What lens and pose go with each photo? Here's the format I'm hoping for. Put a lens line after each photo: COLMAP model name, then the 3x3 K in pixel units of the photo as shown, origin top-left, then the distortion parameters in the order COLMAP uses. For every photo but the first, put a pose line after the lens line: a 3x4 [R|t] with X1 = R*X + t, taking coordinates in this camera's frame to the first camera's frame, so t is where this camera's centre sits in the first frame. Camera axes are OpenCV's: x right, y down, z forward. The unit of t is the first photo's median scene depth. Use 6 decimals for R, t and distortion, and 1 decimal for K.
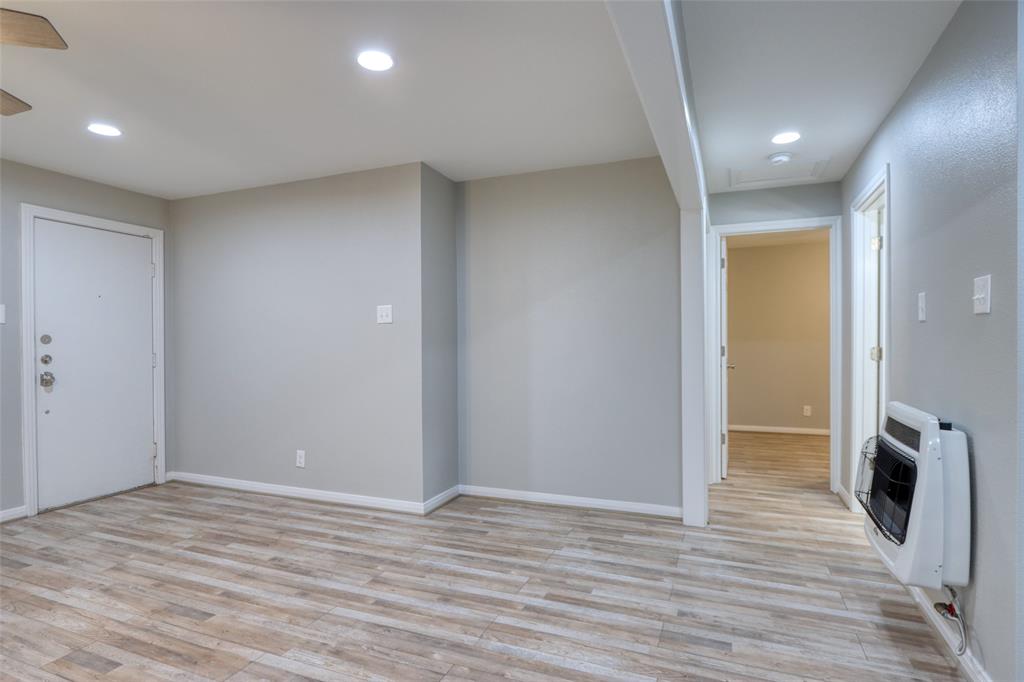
lens RADIAL K [[532.5, 0, 514.1], [0, 532.5, 350.0], [0, 0, 1]] dist [-0.015543, 0.002941]
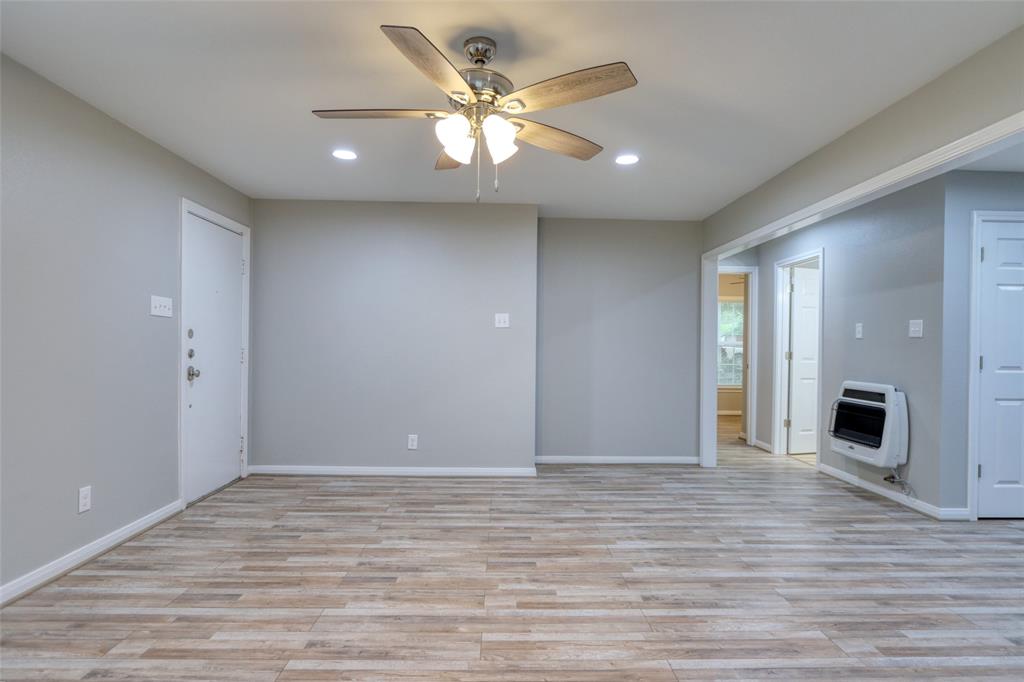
lens RADIAL K [[543.1, 0, 511.7], [0, 543.1, 351.2], [0, 0, 1]] dist [-0.025681, 0.014187]
pose [[0.918526, 0.012495, 0.395163, -0.858881], [-0.012927, 0.999915, -0.001568, 0.007727], [-0.395149, -0.003668, 0.918610, -0.218228]]
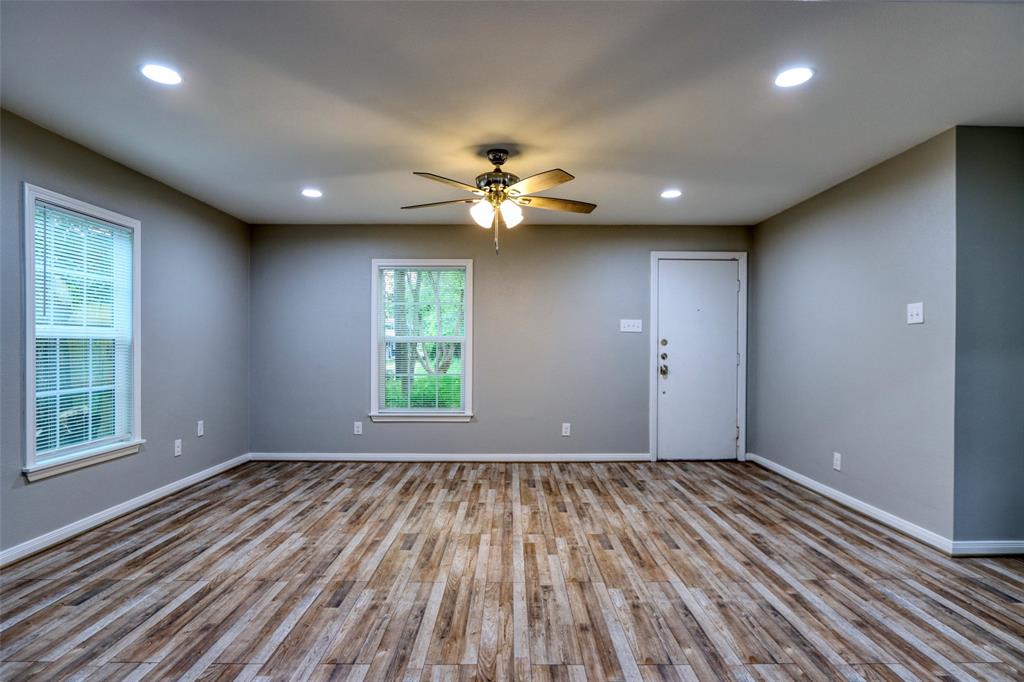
lens RADIAL K [[536.6, 0, 513.9], [0, 536.6, 349.7], [0, 0, 1]] dist [-0.014205, 0.001218]
pose [[0.380846, 0.010270, -0.924582, 0.373509], [-0.015898, 0.999863, 0.004558, -0.000572], [0.924502, 0.012963, 0.380957, 0.066220]]
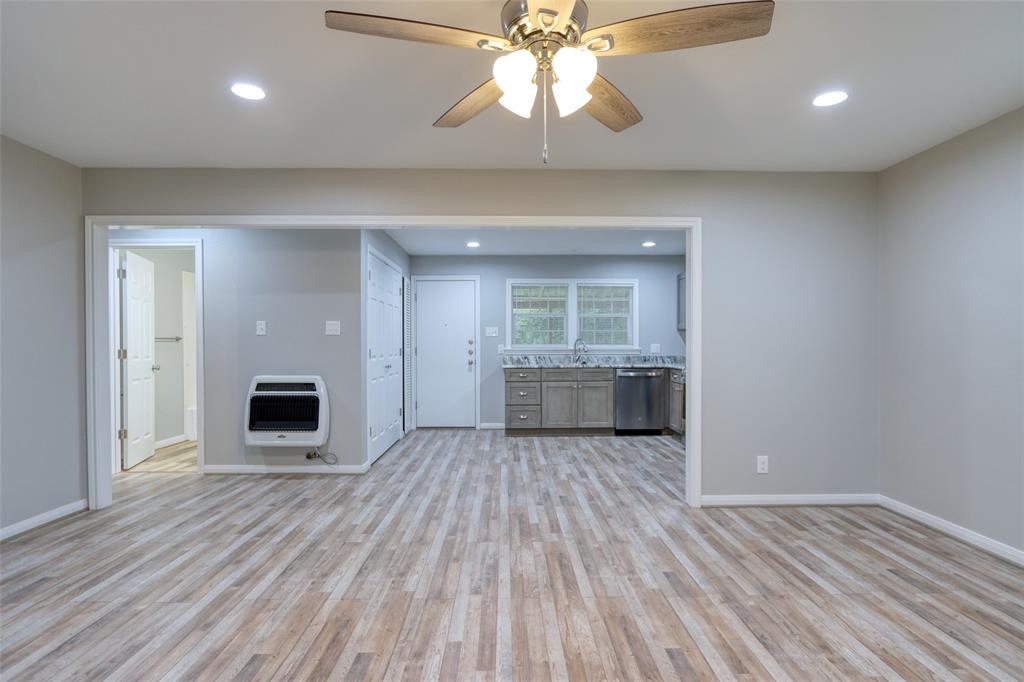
lens RADIAL K [[536.6, 0, 513.9], [0, 536.6, 349.7], [0, 0, 1]] dist [-0.014205, 0.001218]
pose [[-0.393030, -0.000760, 0.919525, -1.112416], [0.013327, 0.999890, 0.006523, 0.000902], [-0.919429, 0.014818, -0.392977, 0.684150]]
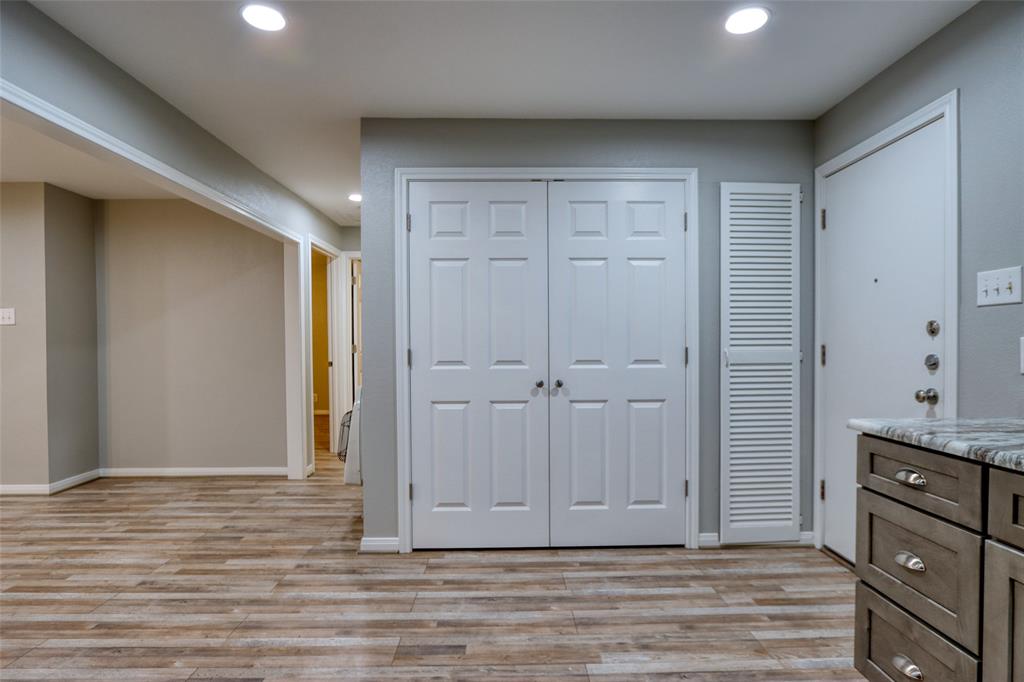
lens RADIAL K [[537.5, 0, 514.6], [0, 537.5, 345.0], [0, 0, 1]] dist [-0.010019, 0.000485]
pose [[0.921403, -0.001374, 0.388605, 0.343318], [0.003784, 0.999978, -0.005437, 0.003231], [-0.388589, 0.006480, 0.921388, -0.487308]]
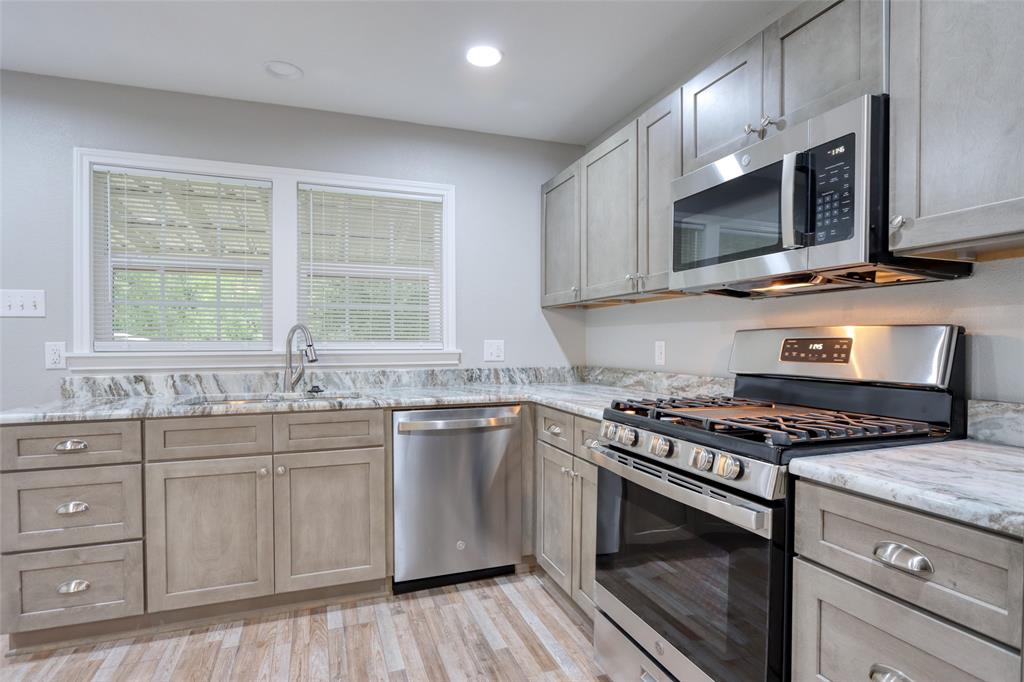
lens RADIAL K [[532.5, 0, 514.1], [0, 532.5, 350.0], [0, 0, 1]] dist [-0.015543, 0.002941]
pose [[-0.673611, -0.002743, 0.739081, 0.034750], [0.014372, 0.999755, 0.016810, 0.001896], [-0.738946, 0.021946, -0.673407, -0.159966]]
